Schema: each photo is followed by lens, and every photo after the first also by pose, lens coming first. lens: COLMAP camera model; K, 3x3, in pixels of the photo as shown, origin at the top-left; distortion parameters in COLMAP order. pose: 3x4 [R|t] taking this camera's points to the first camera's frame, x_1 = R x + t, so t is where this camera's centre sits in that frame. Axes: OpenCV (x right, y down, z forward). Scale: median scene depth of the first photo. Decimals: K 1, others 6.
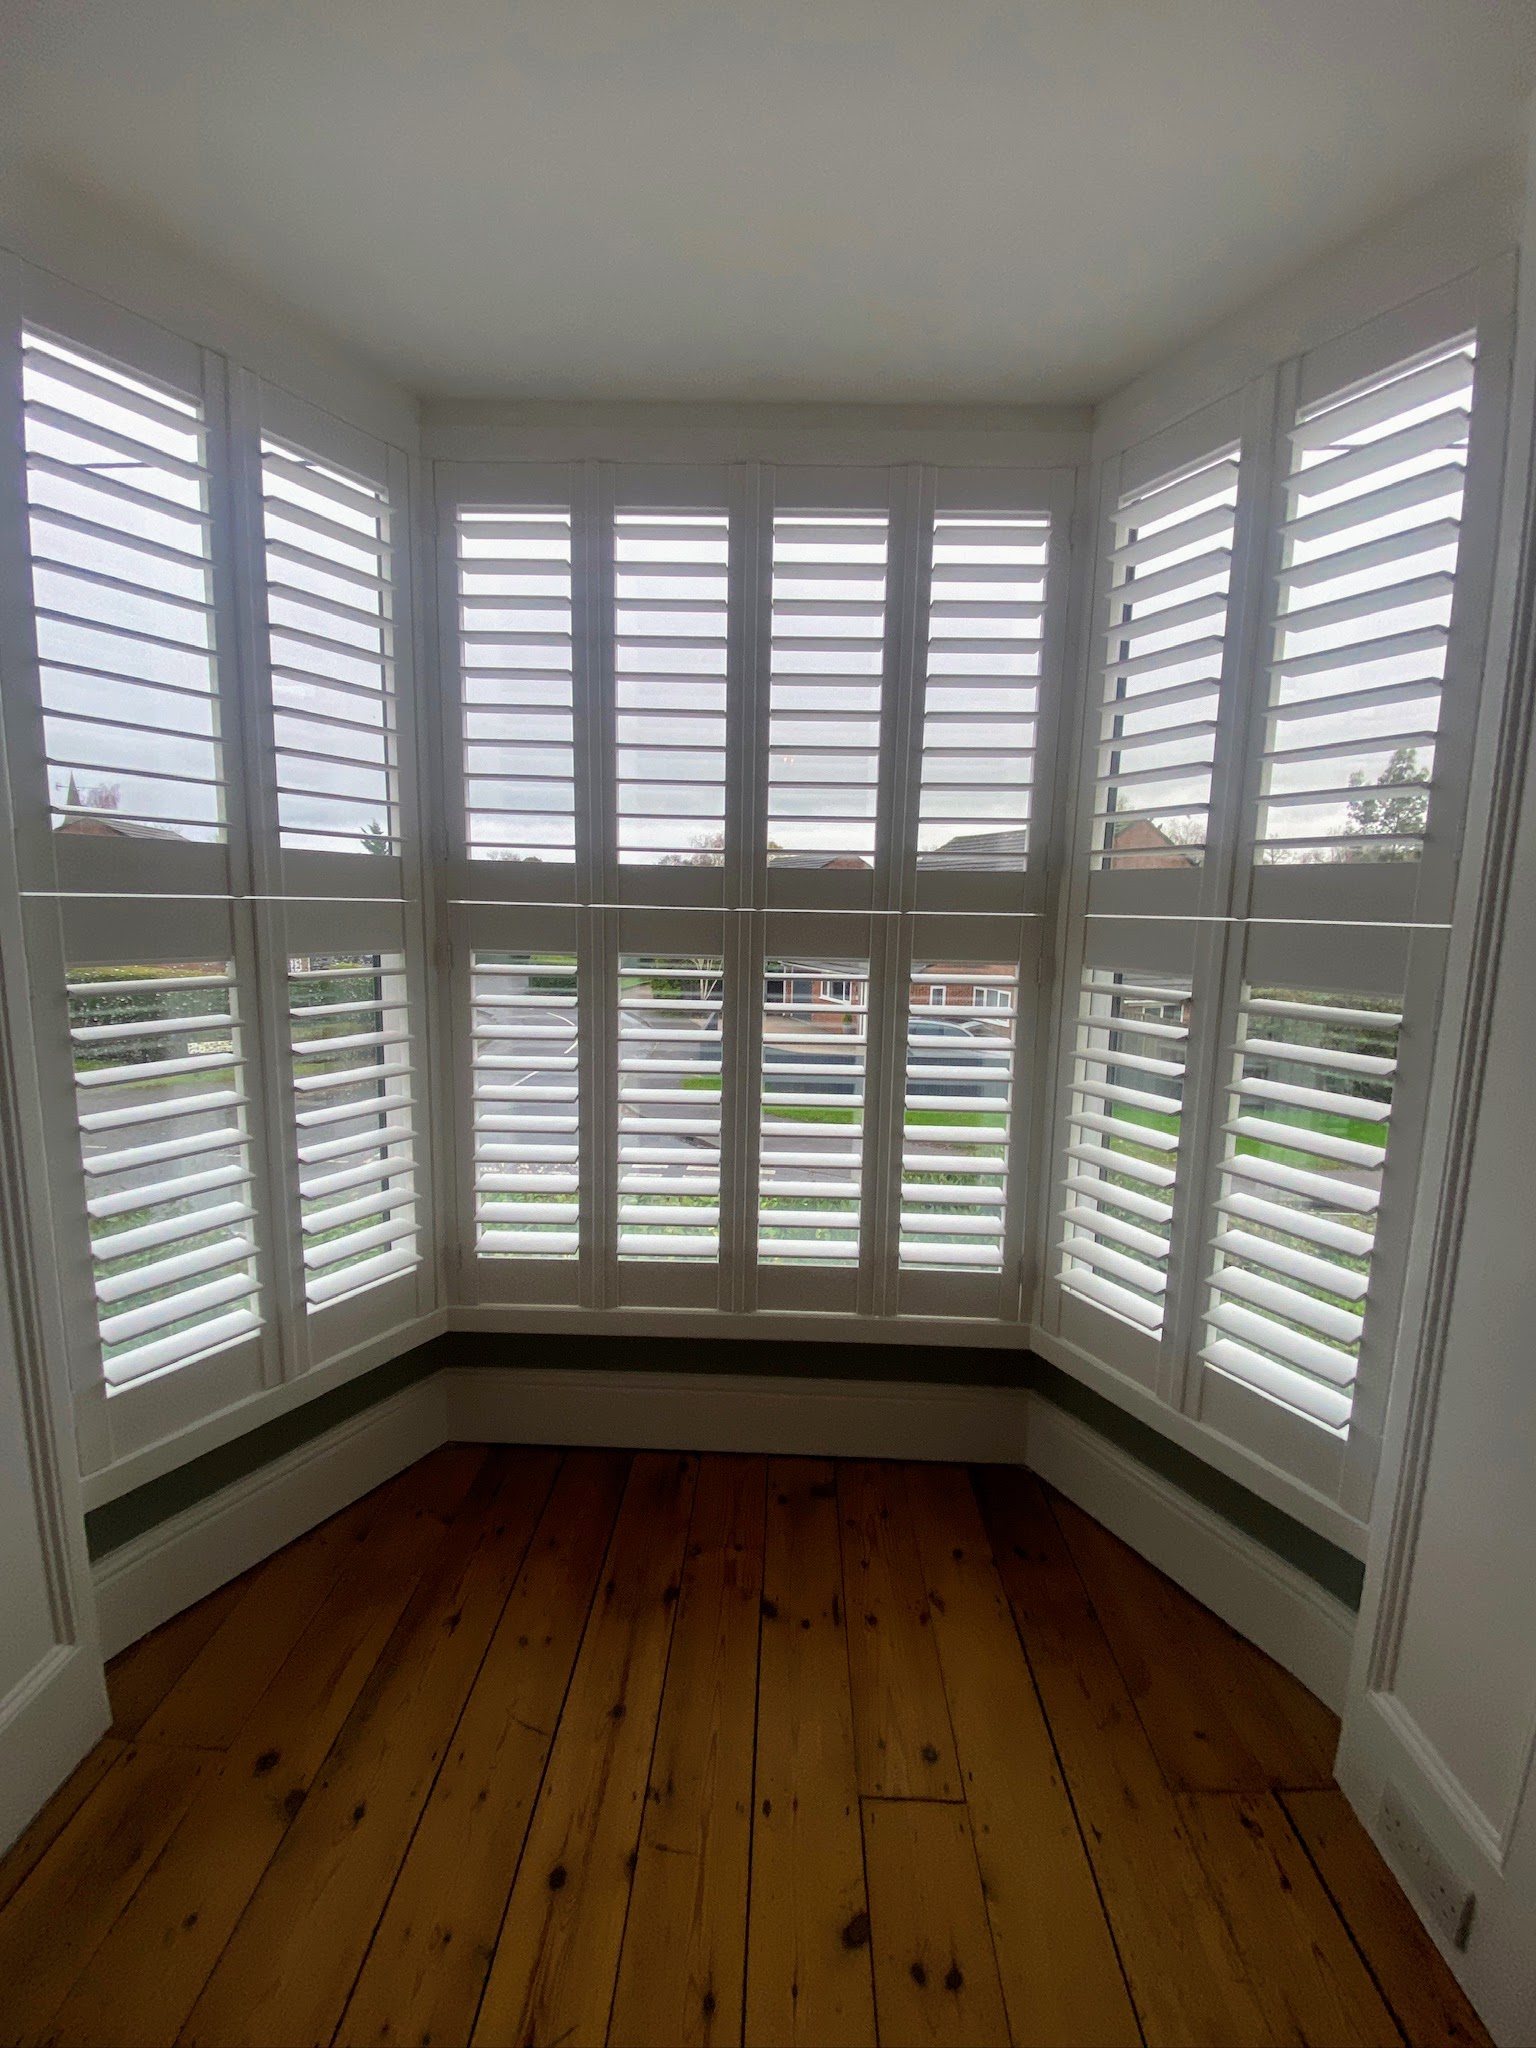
lens RADIAL K [[799.8, 0, 768.0], [0, 799.8, 1024.0], [0, 0, 1]] dist [0.000174, 0.000014]
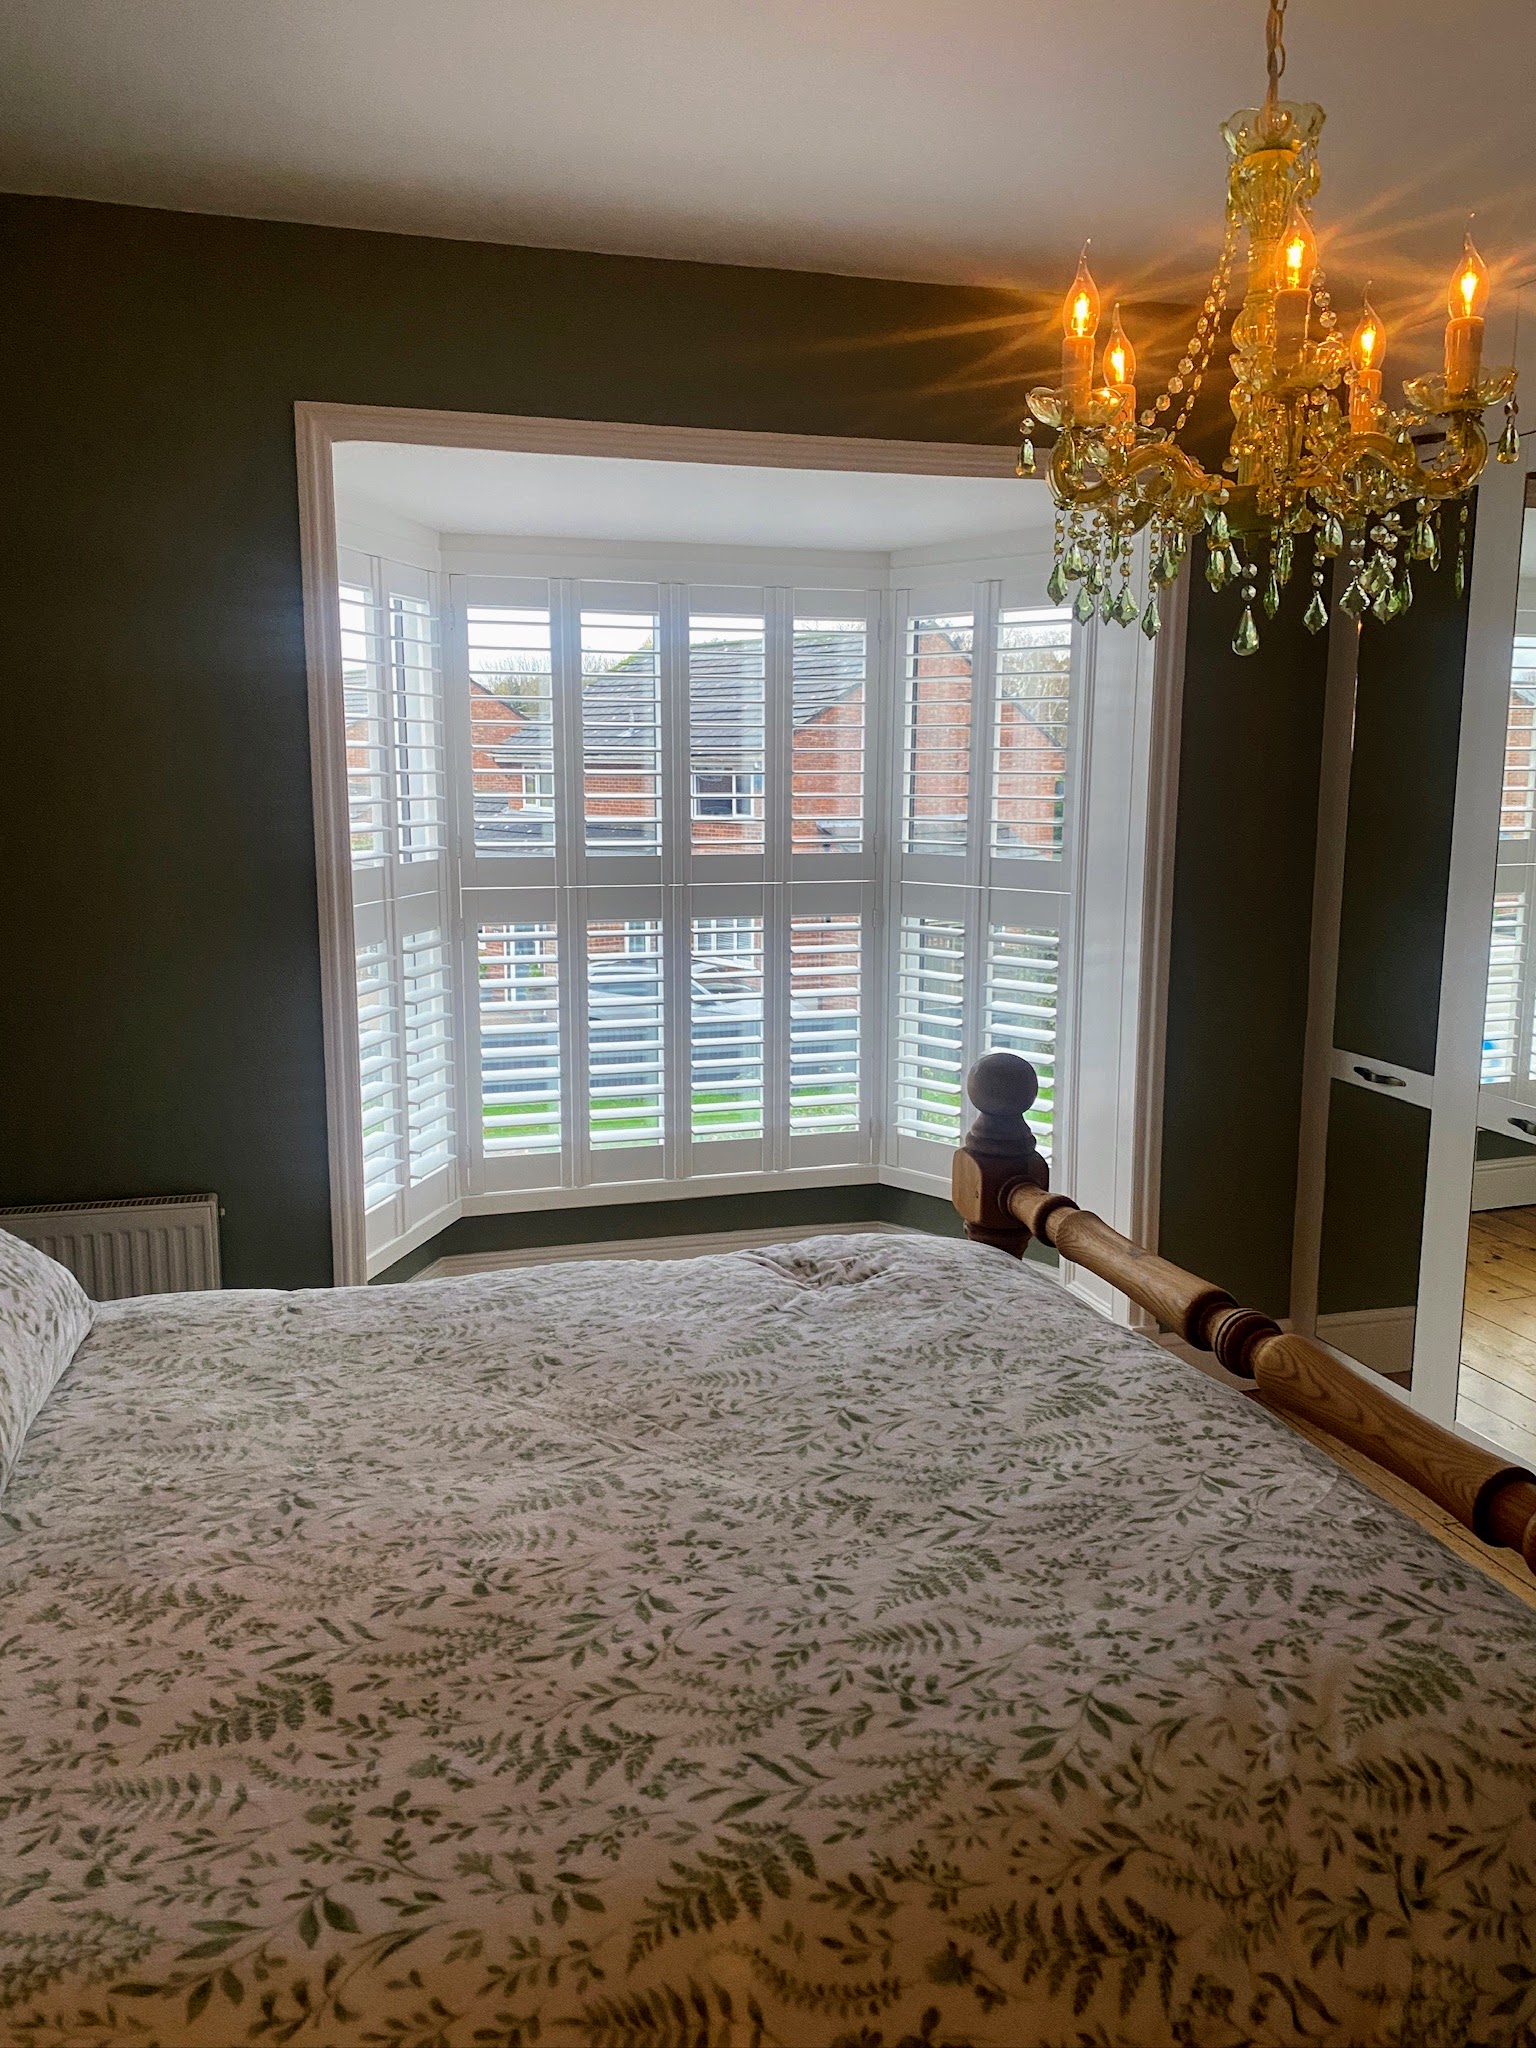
lens RADIAL K [[1560.4, 0, 768.0], [0, 1560.4, 1024.0], [0, 0, 1]] dist [0.000106, -0.002288]
pose [[0.949896, -0.067827, 0.305119, -0.738469], [0.060663, 0.997616, 0.032912, 0.020839], [-0.306624, -0.012754, 0.951745, -1.688570]]
